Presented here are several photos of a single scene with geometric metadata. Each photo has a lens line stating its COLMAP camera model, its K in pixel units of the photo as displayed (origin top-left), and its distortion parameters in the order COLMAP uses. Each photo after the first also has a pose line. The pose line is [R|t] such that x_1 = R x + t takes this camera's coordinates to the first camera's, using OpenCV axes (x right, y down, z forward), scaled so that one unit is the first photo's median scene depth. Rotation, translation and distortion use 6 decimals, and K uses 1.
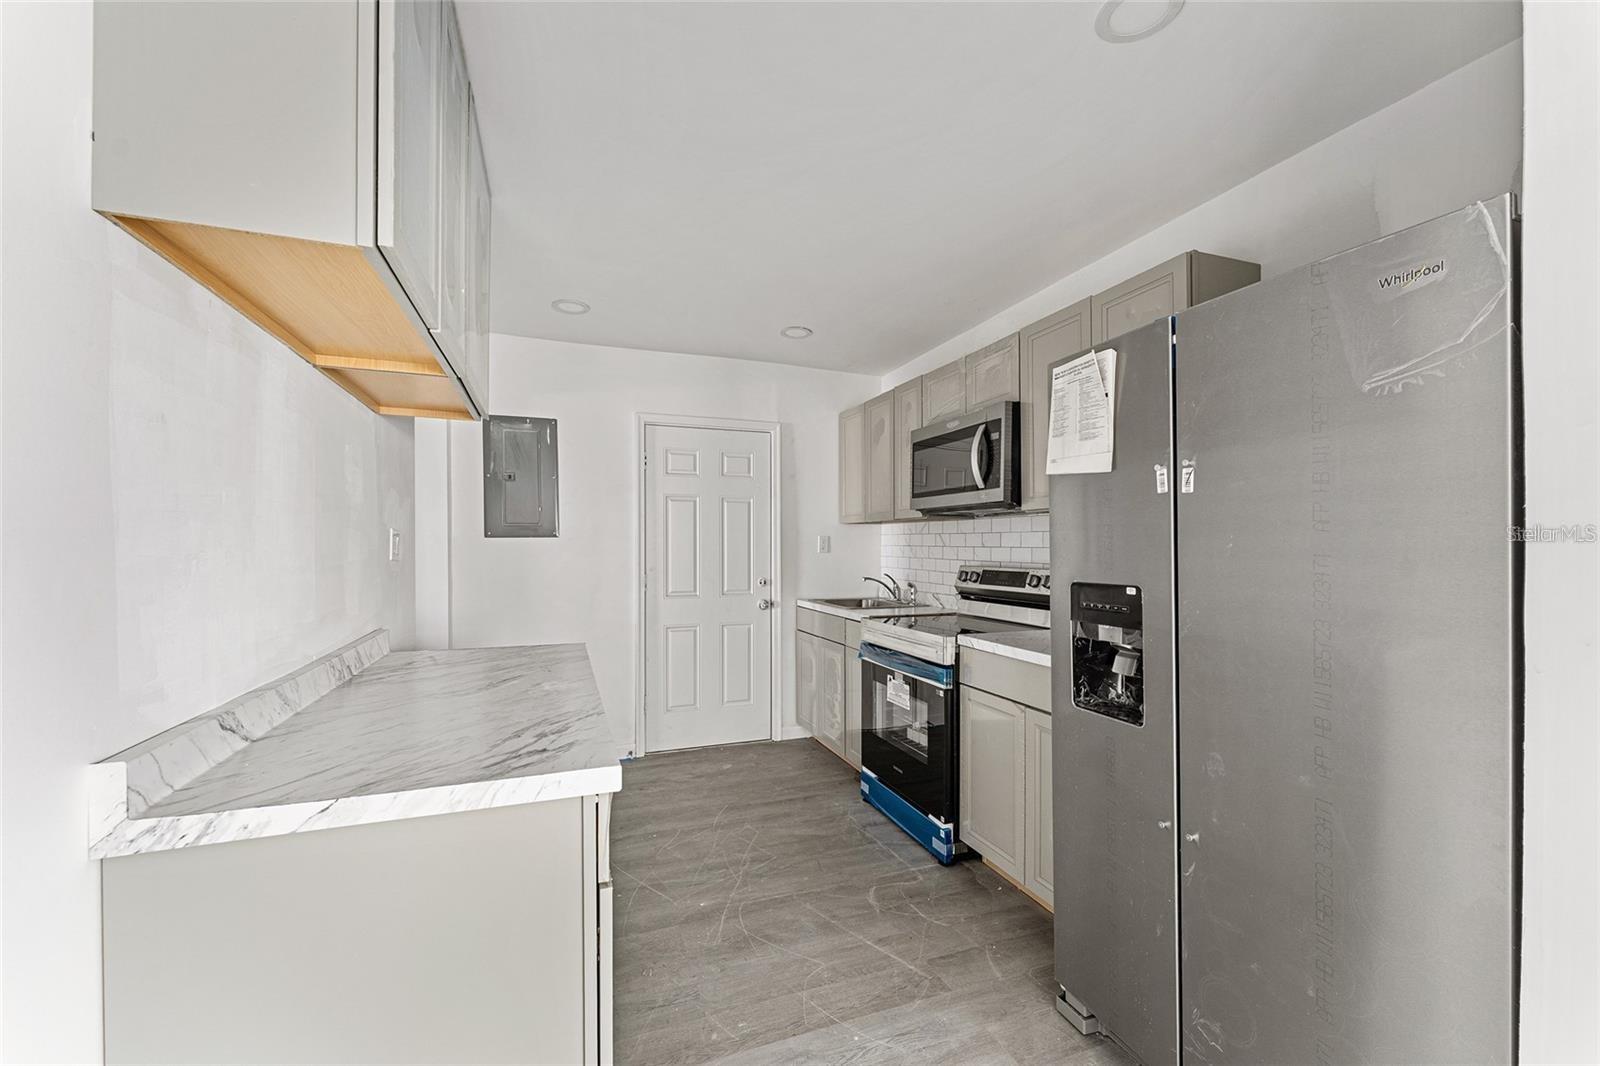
lens RADIAL K [[640.9, 0, 795.3], [0, 640.9, 543.5], [0, 0, 1]] dist [0.000566, -0.000172]
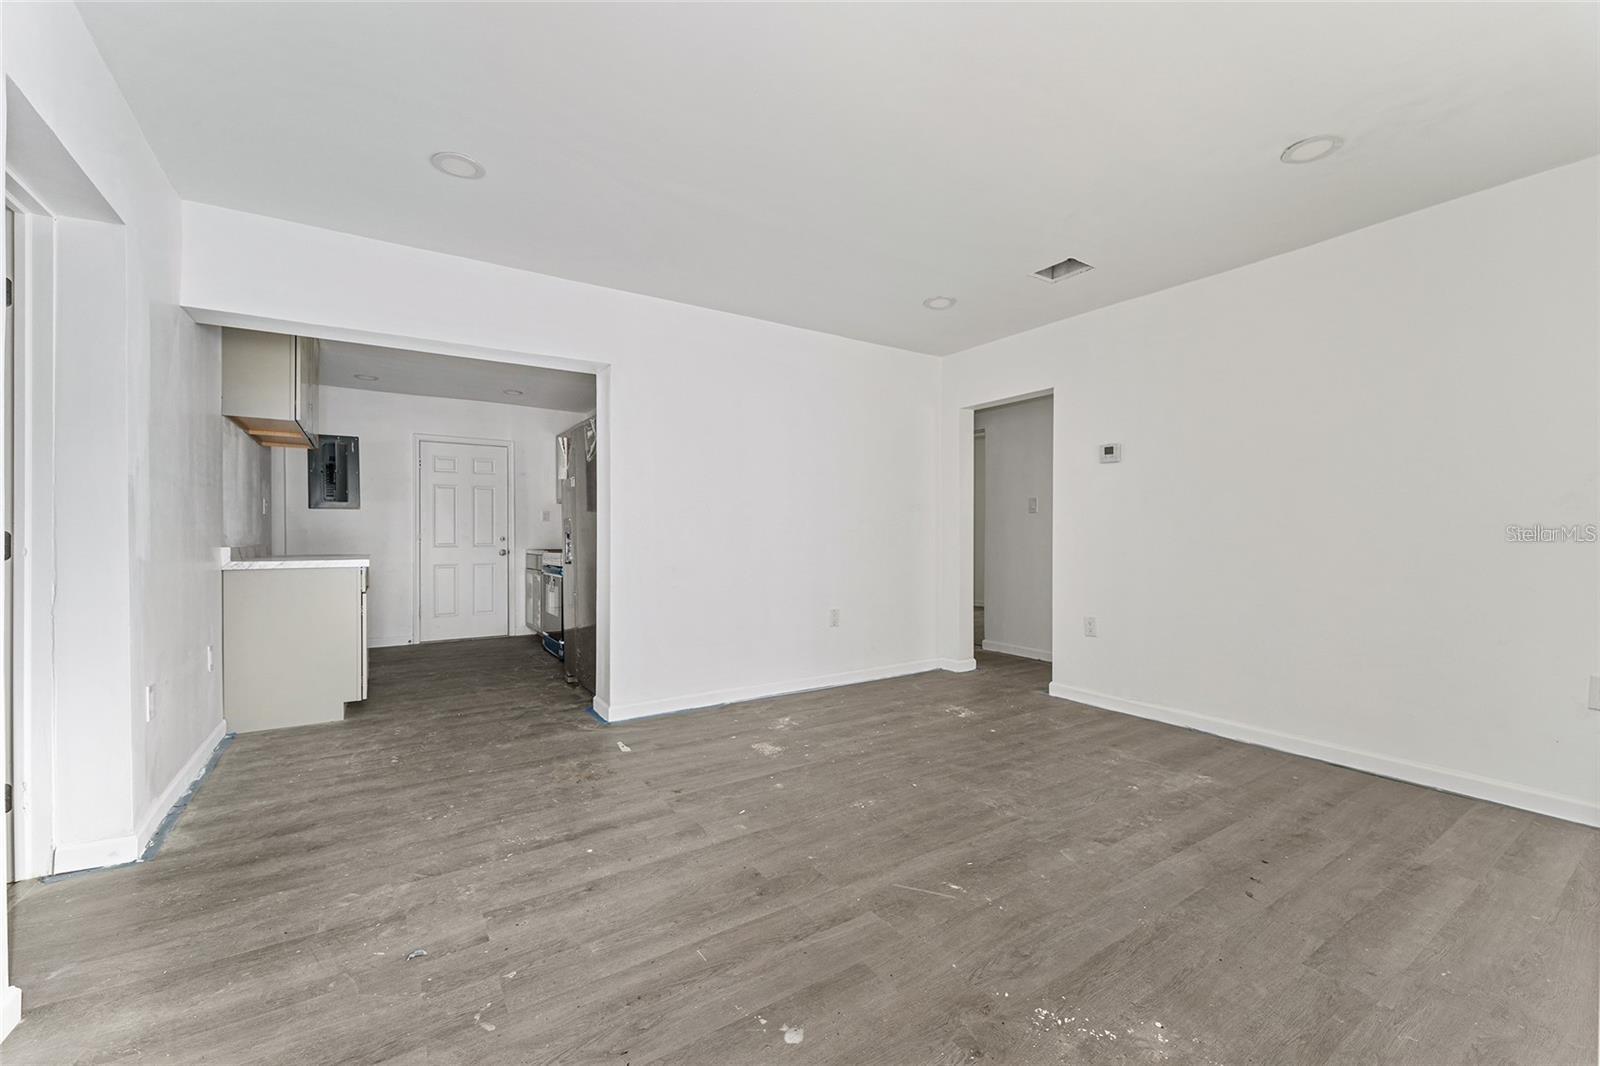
lens RADIAL K [[640.9, 0, 800.9], [0, 640.9, 532.4], [0, 0, 1]] dist [0.000566, -0.000172]
pose [[0.973176, -0.002937, 0.230043, 0.397434], [0.003891, 0.999986, -0.003693, 0.067561], [-0.230029, 0.004489, 0.973173, -0.966828]]
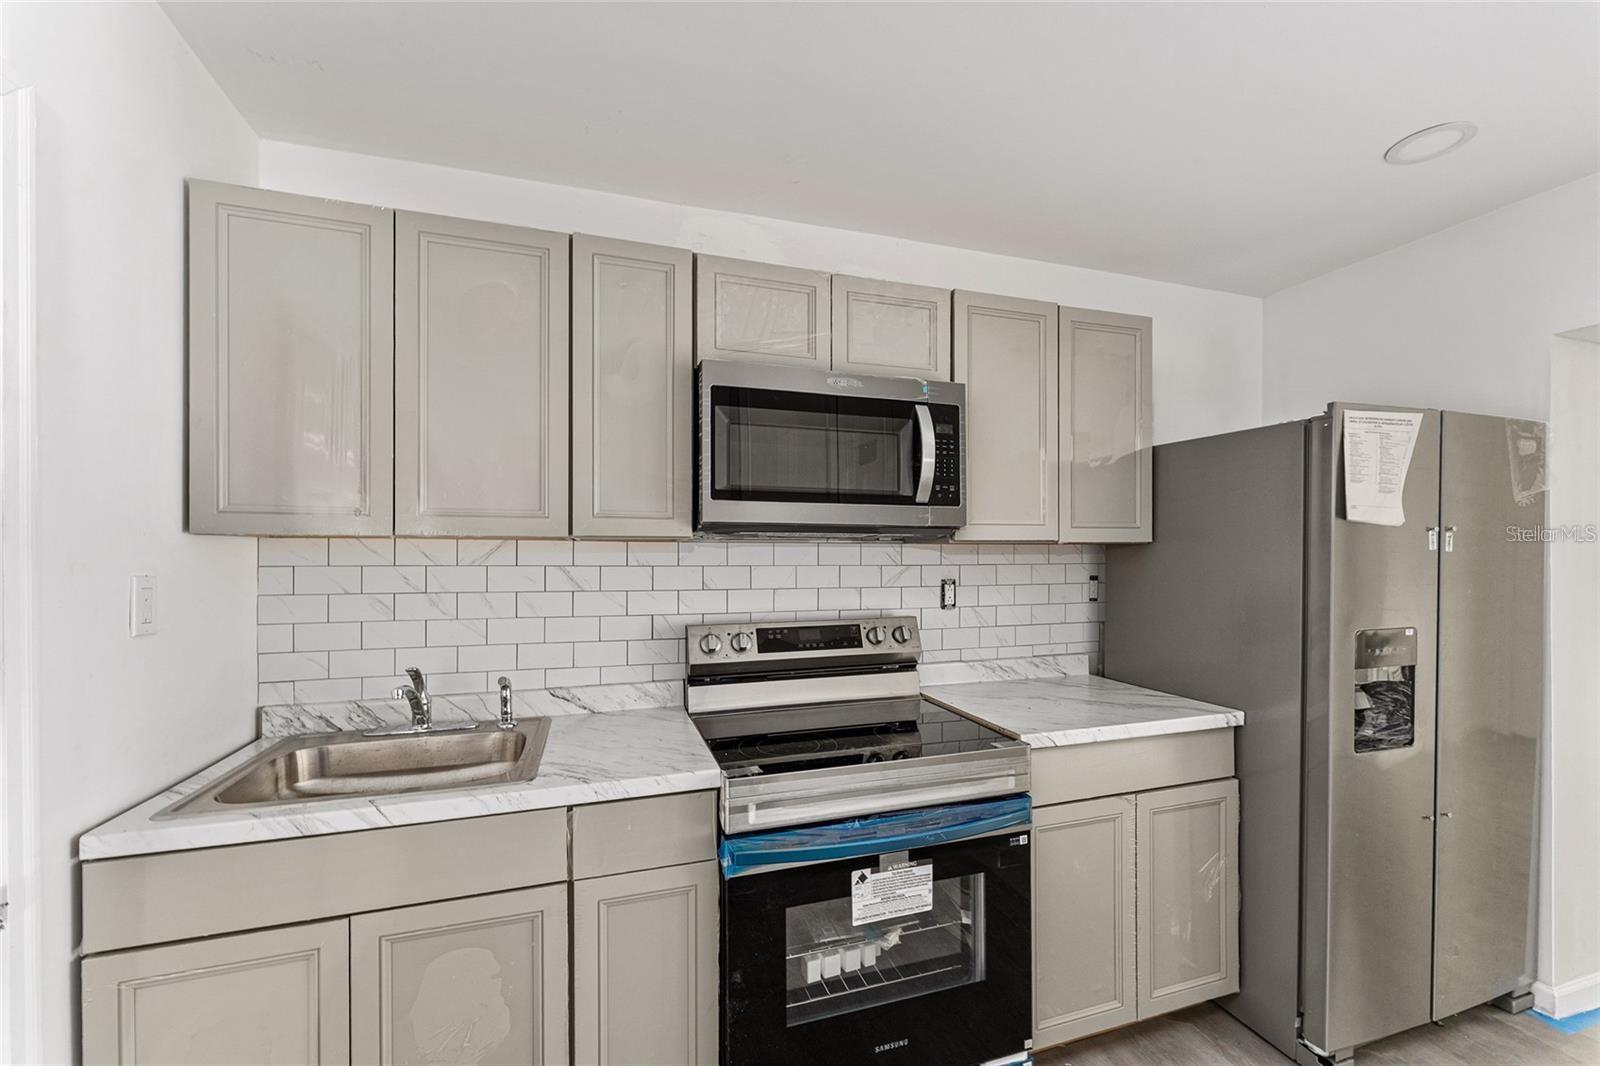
lens RADIAL K [[640.9, 0, 808.3], [0, 640.9, 551.9], [0, 0, 1]] dist [0.000566, -0.000172]
pose [[0.036004, 0.001711, 0.999350, -0.301000], [-0.002355, 0.999996, -0.001627, -0.029781], [-0.999349, -0.002295, 0.036008, 0.913227]]
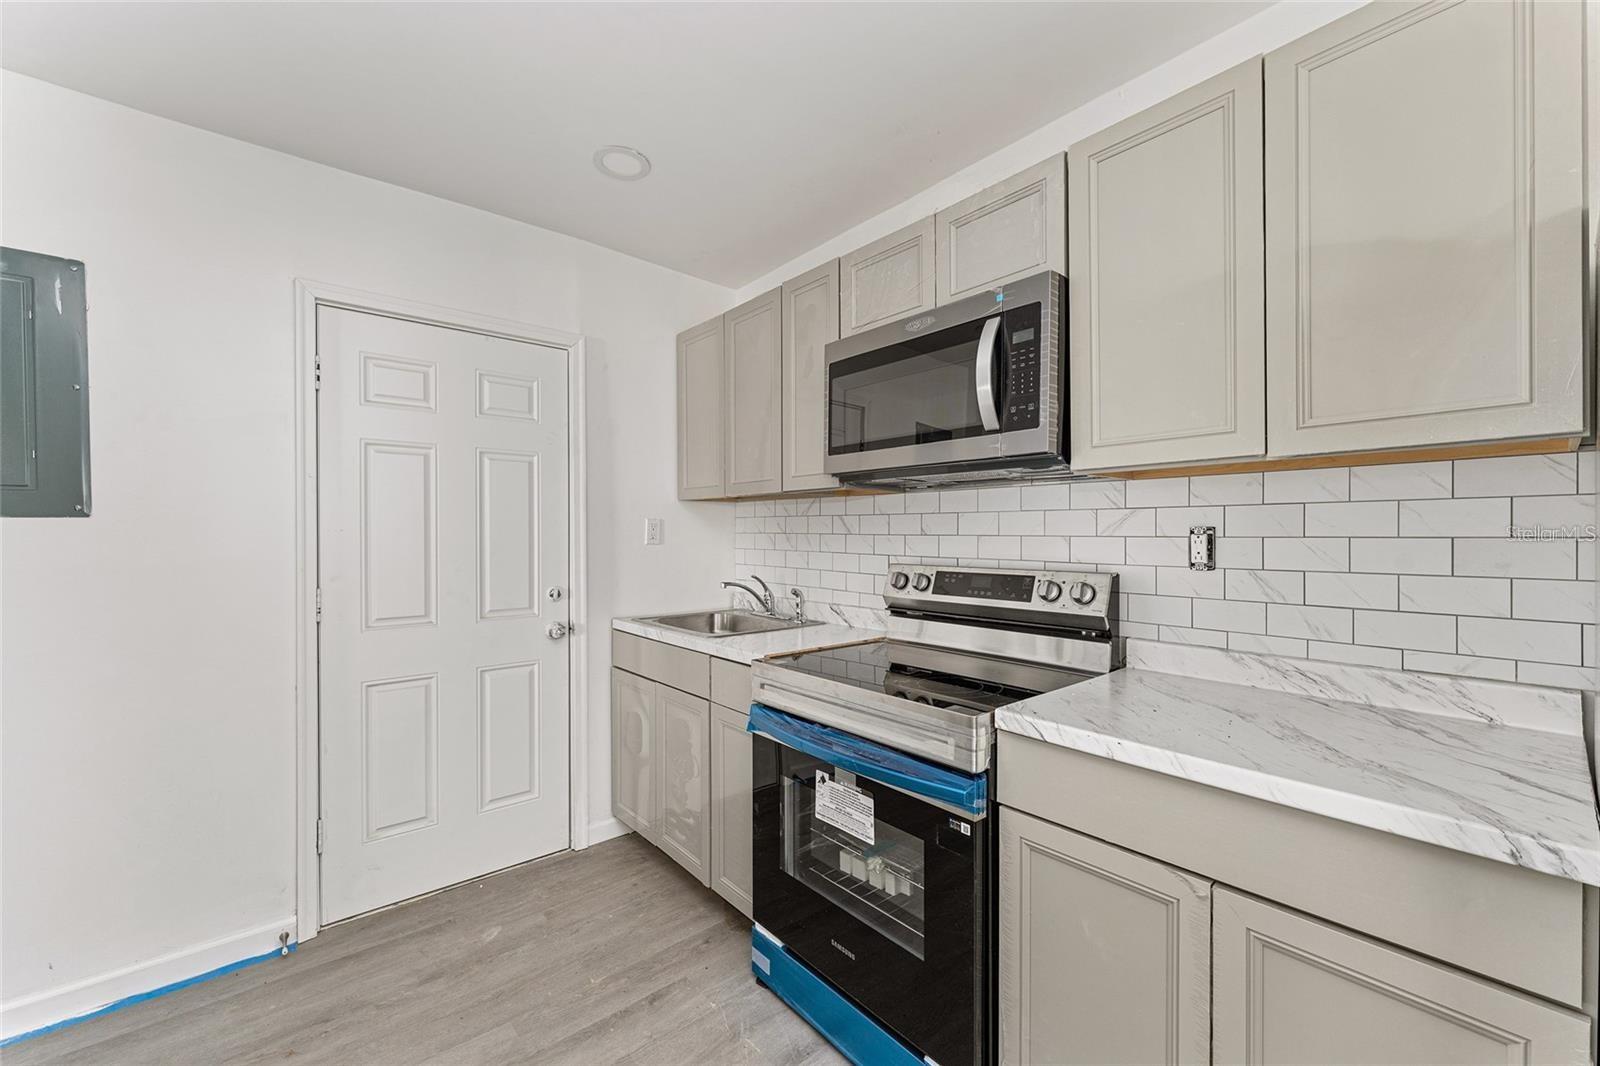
lens RADIAL K [[640.9, 0, 801.8], [0, 640.9, 533.5], [0, 0, 1]] dist [0.000566, -0.000172]
pose [[0.940434, -0.001702, 0.339972, -0.047449], [0.000385, 0.999992, 0.003940, 0.001012], [-0.339976, -0.003574, 0.940427, 0.441843]]
